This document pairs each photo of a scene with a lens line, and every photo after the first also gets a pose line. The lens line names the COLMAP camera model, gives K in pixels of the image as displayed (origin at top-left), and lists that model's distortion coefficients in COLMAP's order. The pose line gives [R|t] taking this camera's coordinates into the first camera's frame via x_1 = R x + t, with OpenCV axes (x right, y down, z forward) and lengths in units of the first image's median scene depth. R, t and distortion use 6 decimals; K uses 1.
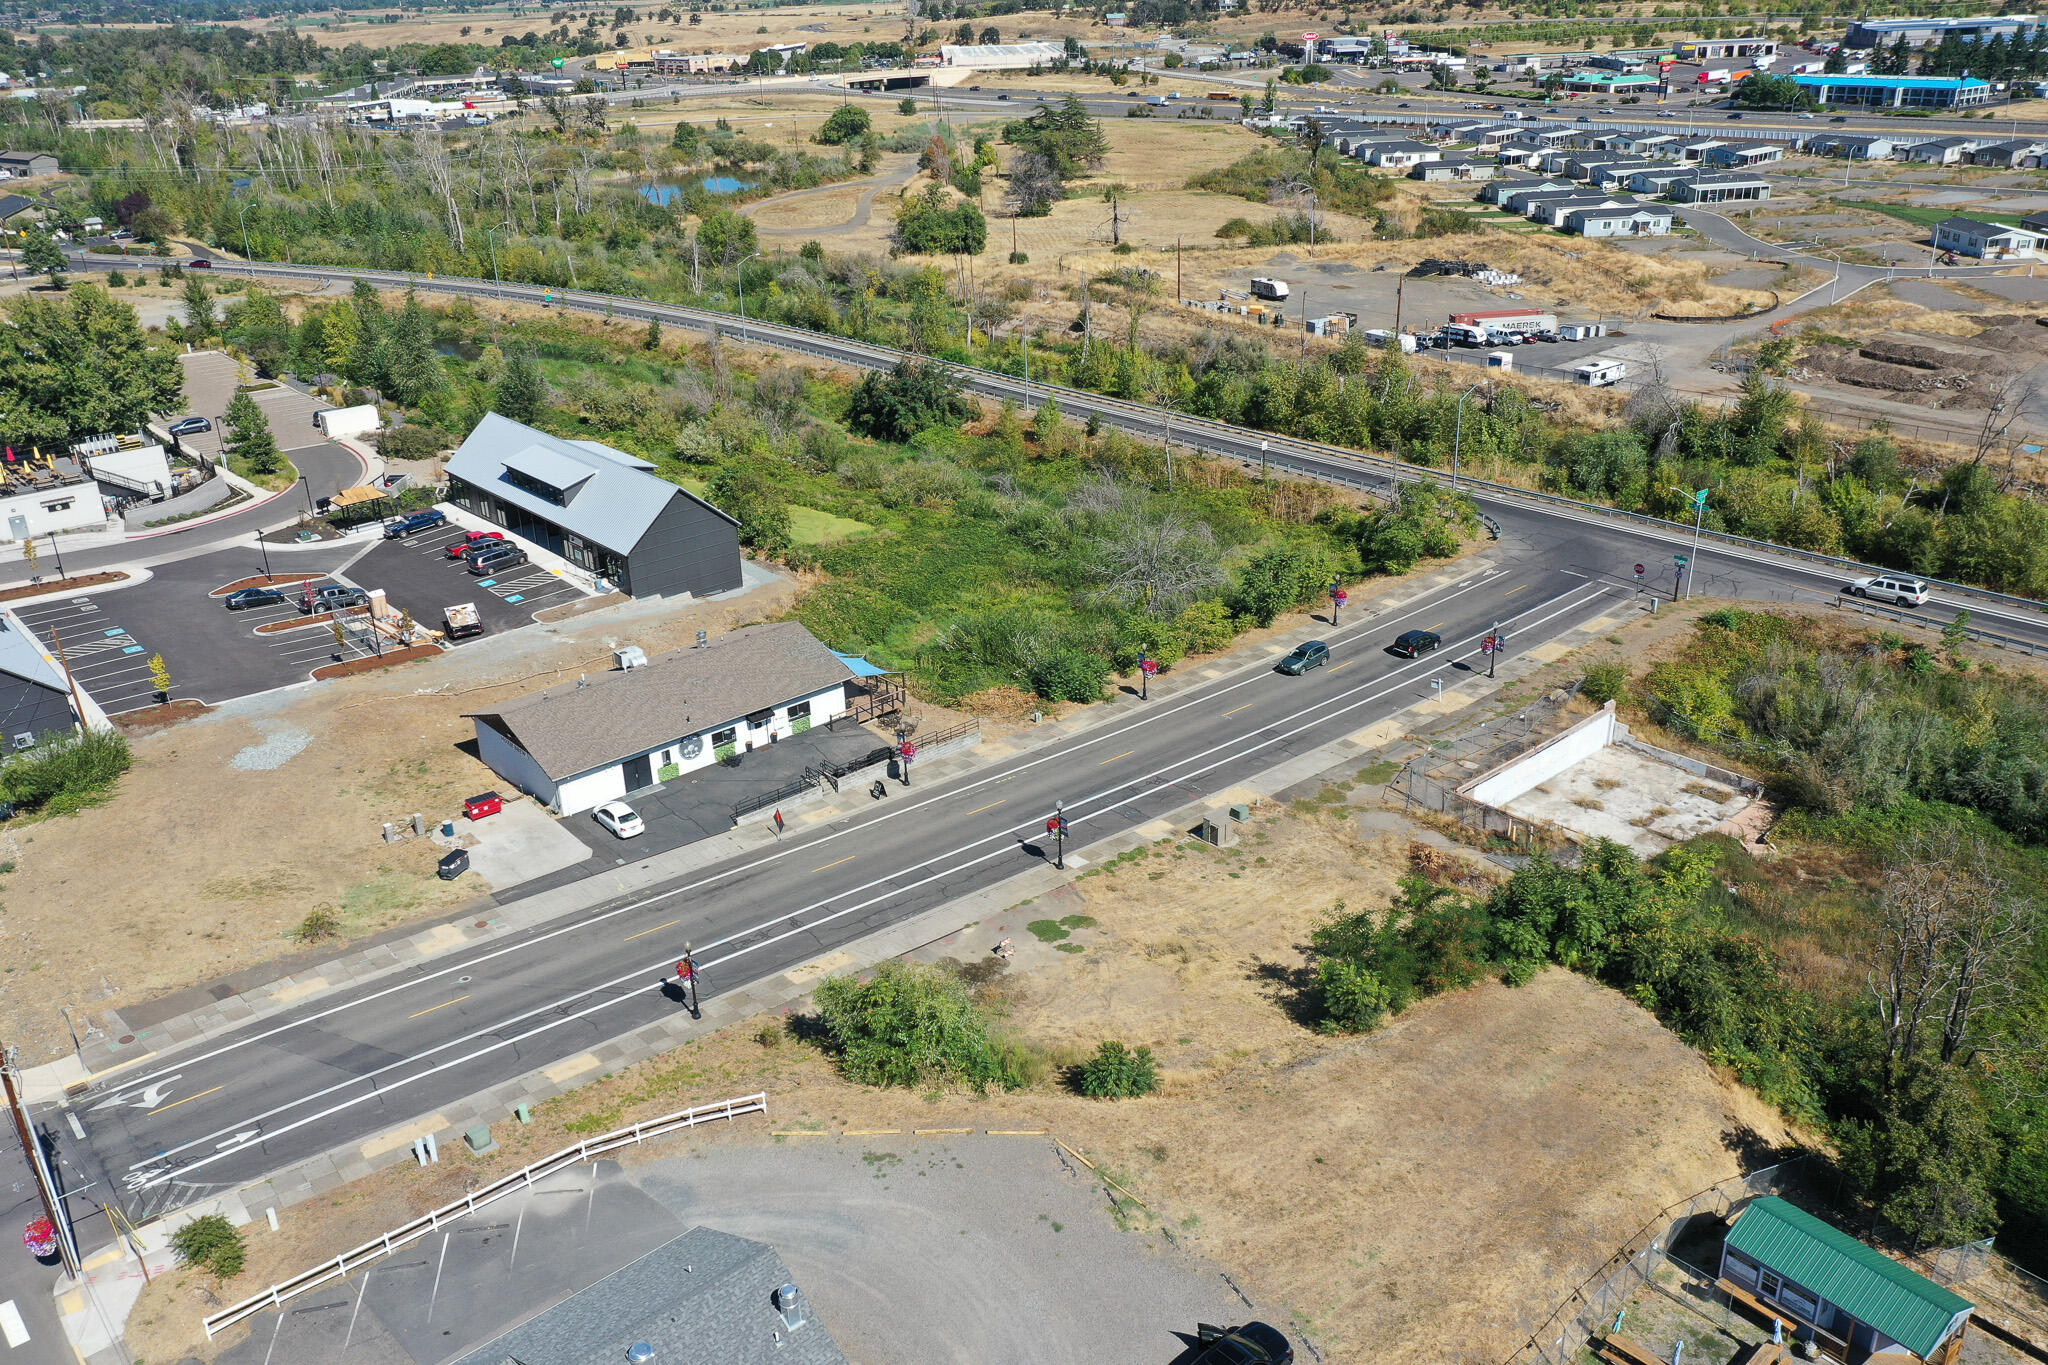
lens RADIAL K [[1625.9, 0, 1024.9], [0, 1625.9, 678.5], [0, 0, 1]] dist [0.010809, 0.005731]
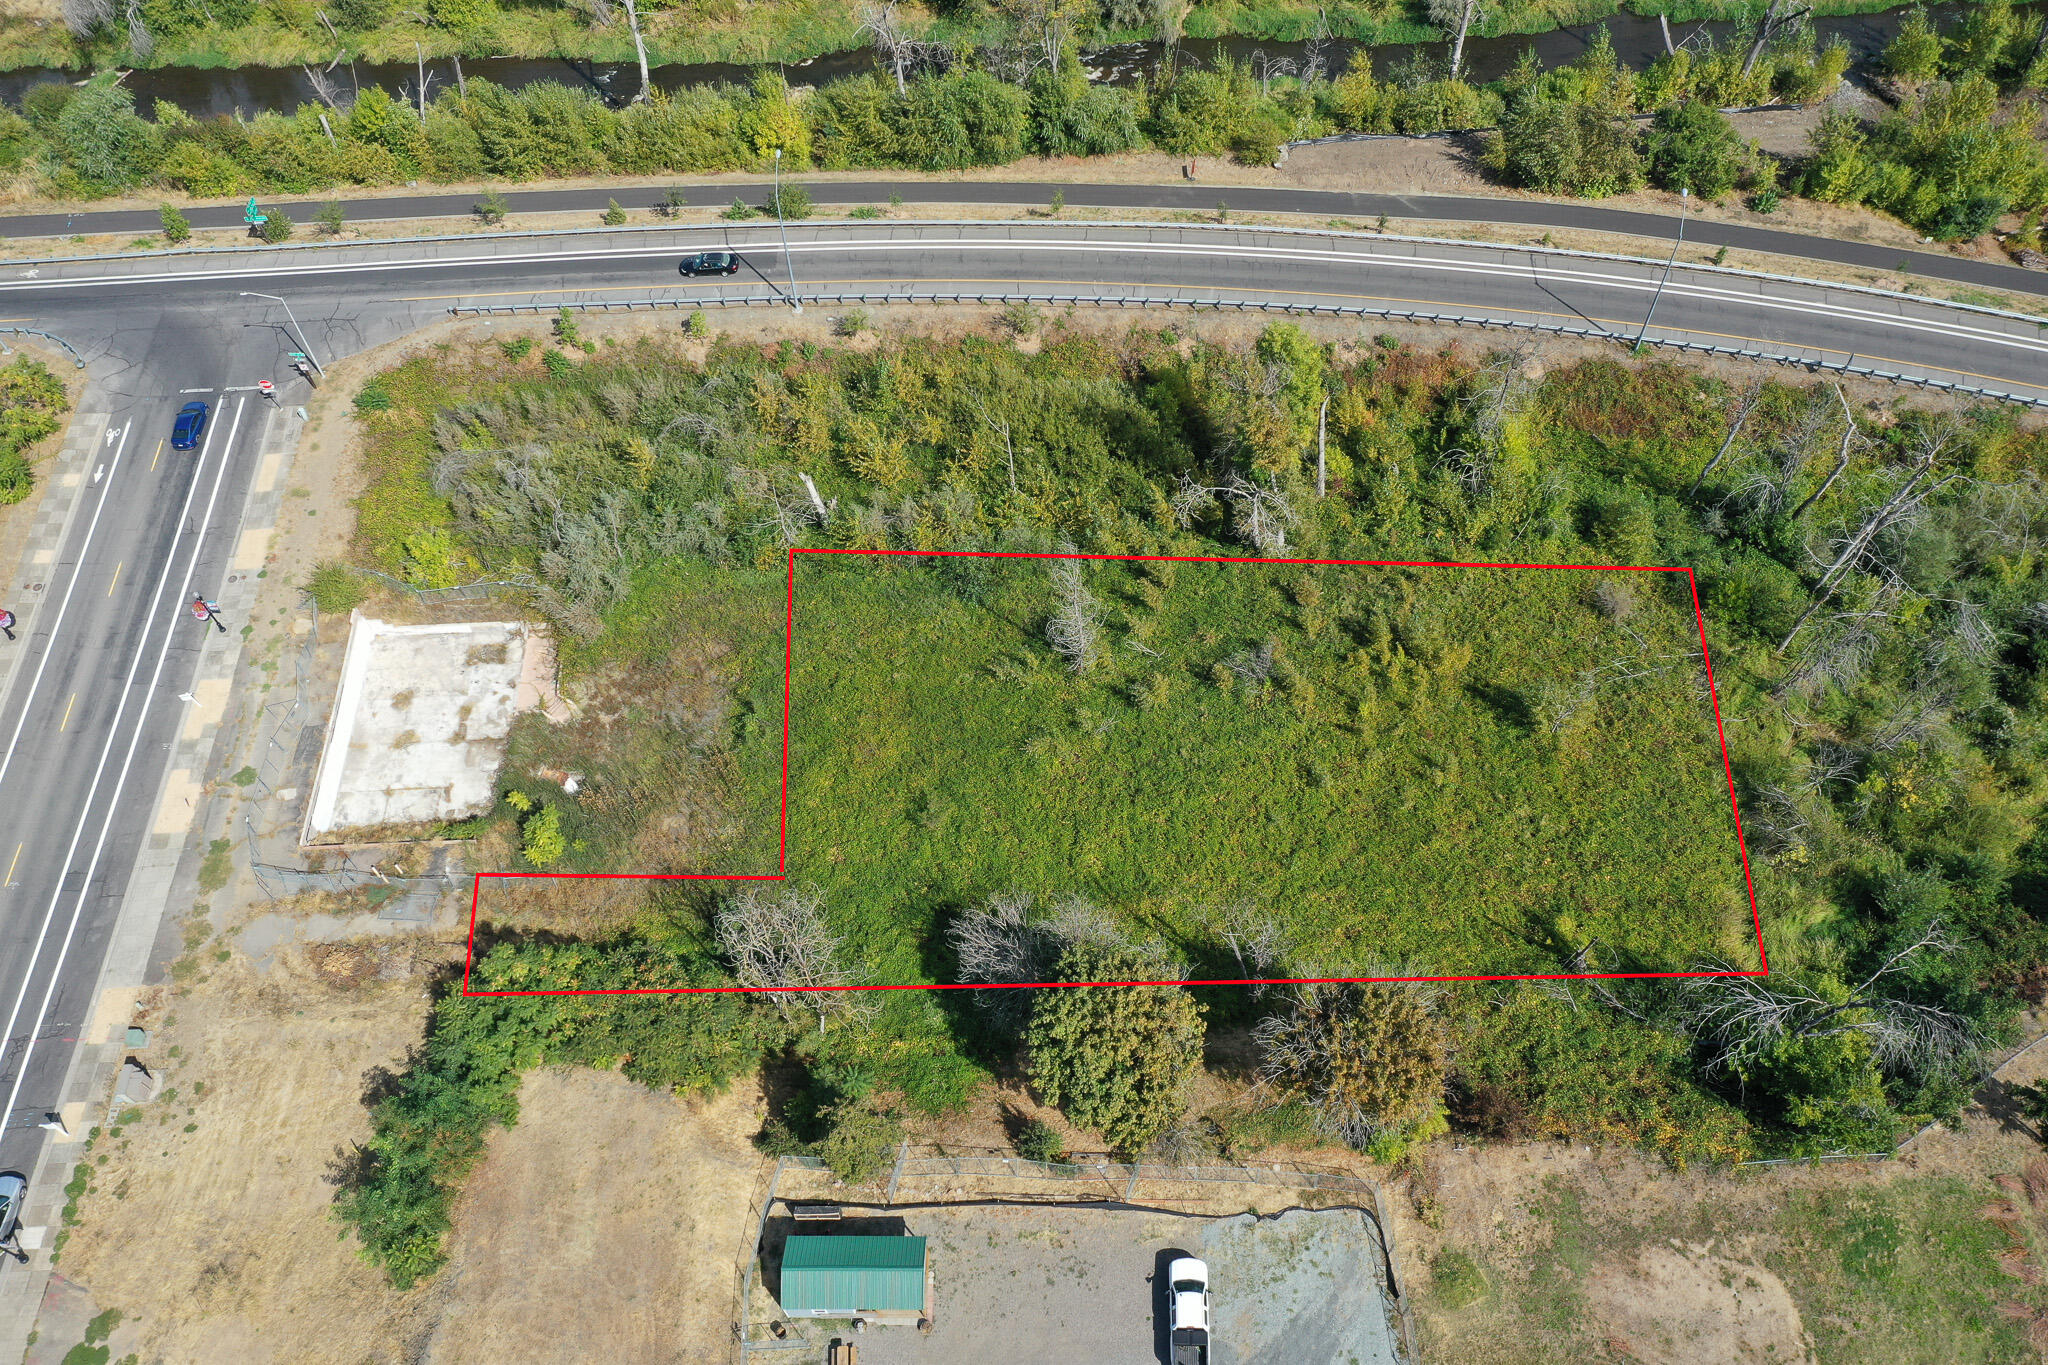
lens RADIAL K [[1631.0, 0, 1024.0], [0, 1631.0, 682.5], [0, 0, 1]] dist [0.011051, -0.001751]
pose [[0.632806, -0.639315, 0.436843, 0.166742], [0.318536, 0.729160, 0.605690, -0.461565], [-0.705755, -0.244135, 0.665062, 0.037154]]
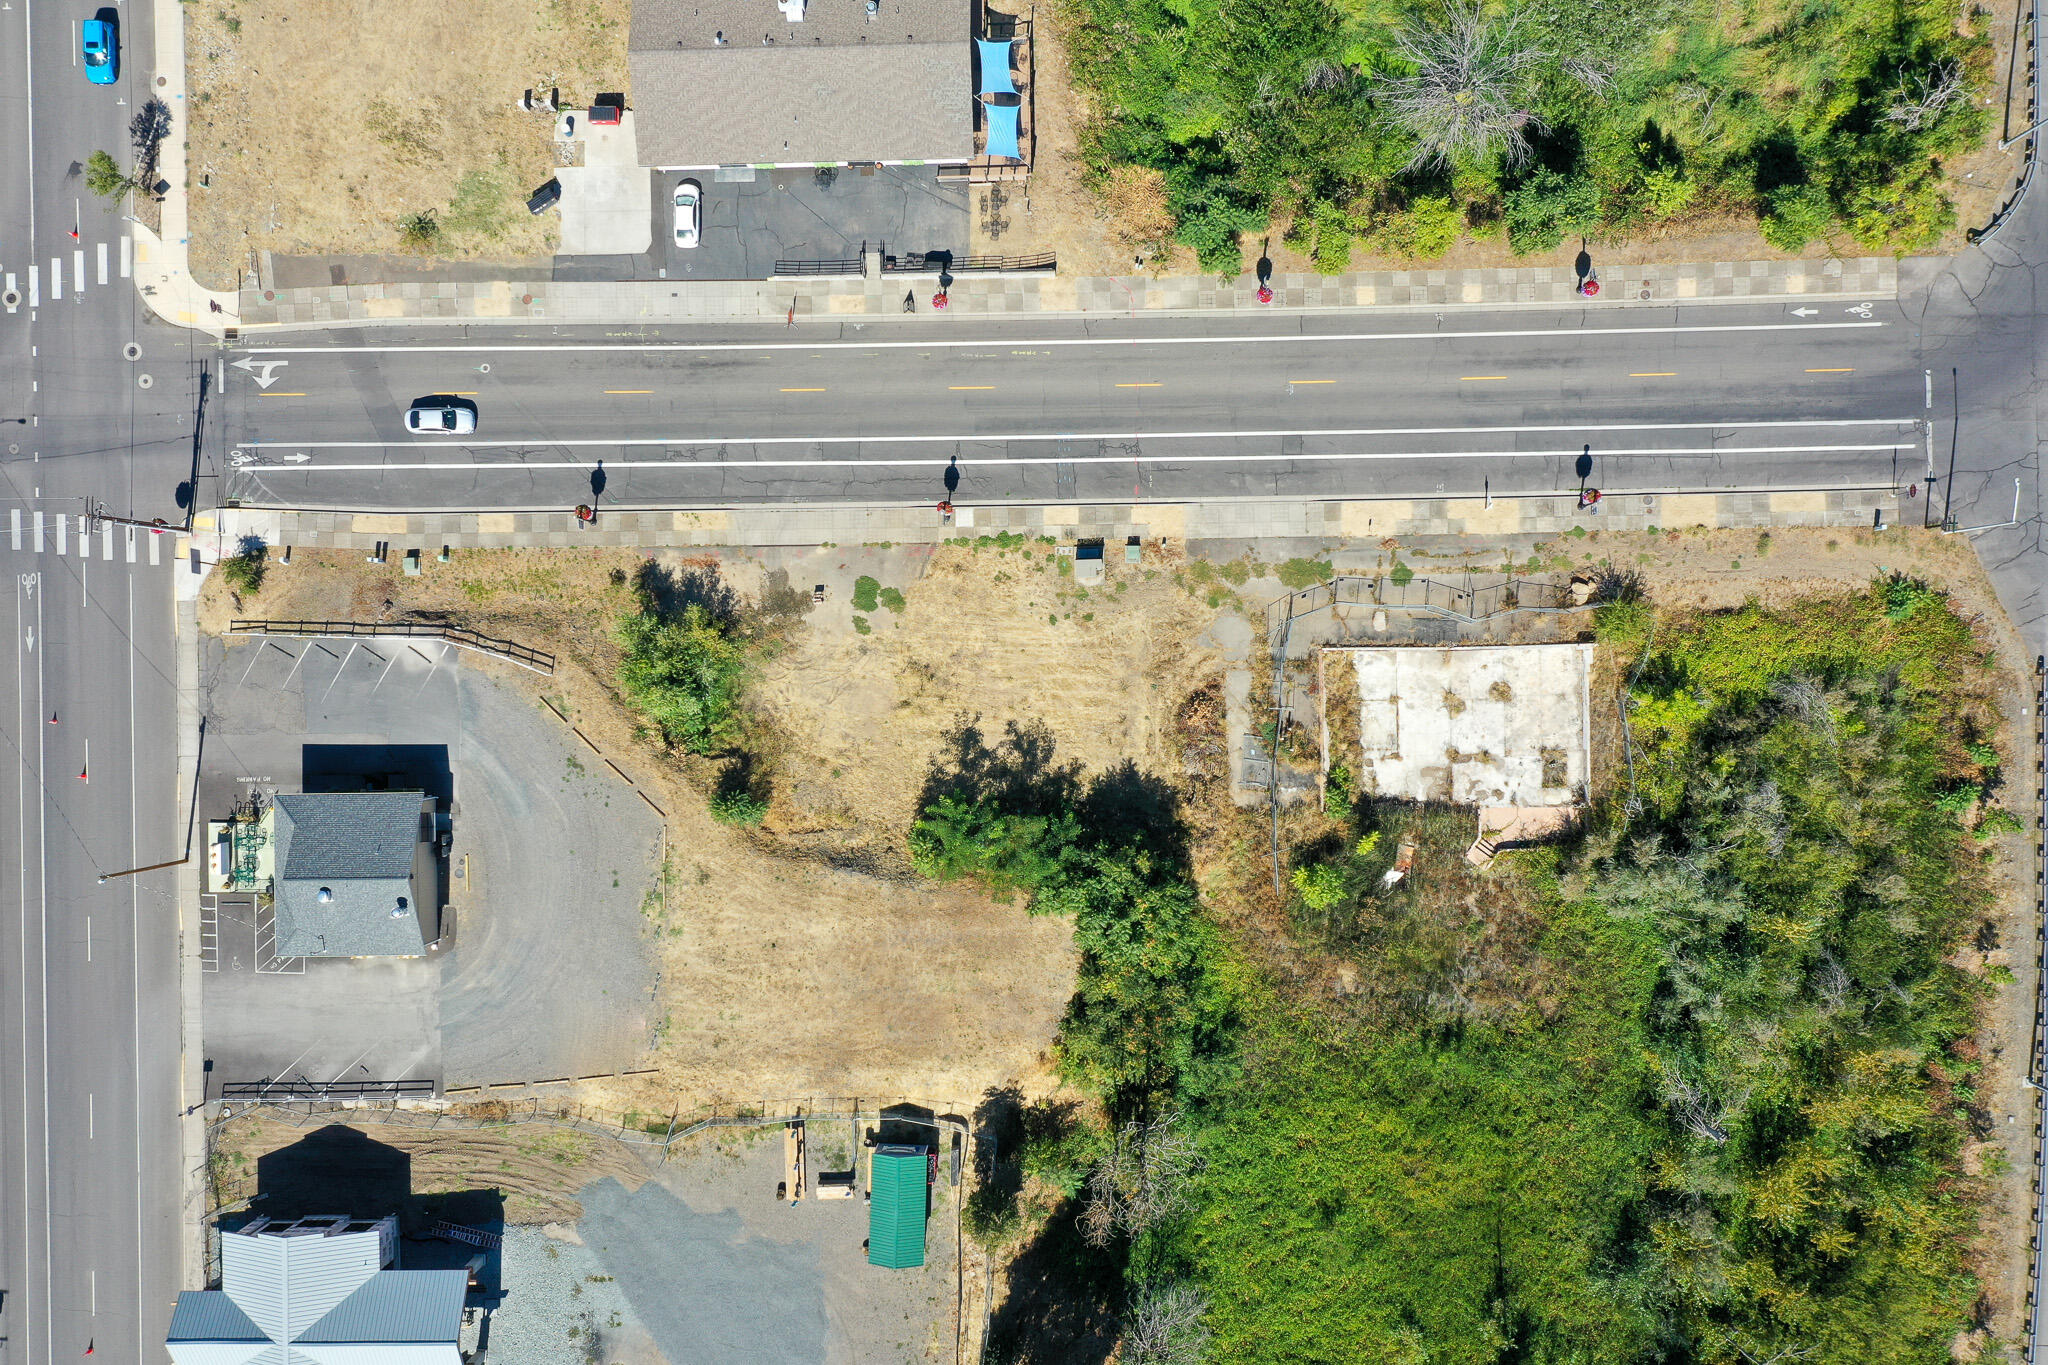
lens RADIAL K [[1625.9, 0, 1024.9], [0, 1625.9, 678.5], [0, 0, 1]] dist [0.010809, 0.005731]
pose [[0.762765, 0.646670, 0.002912, 0.121690], [-0.245173, 0.285016, 0.926637, -0.852101], [0.598398, -0.707520, 0.375946, 0.452721]]
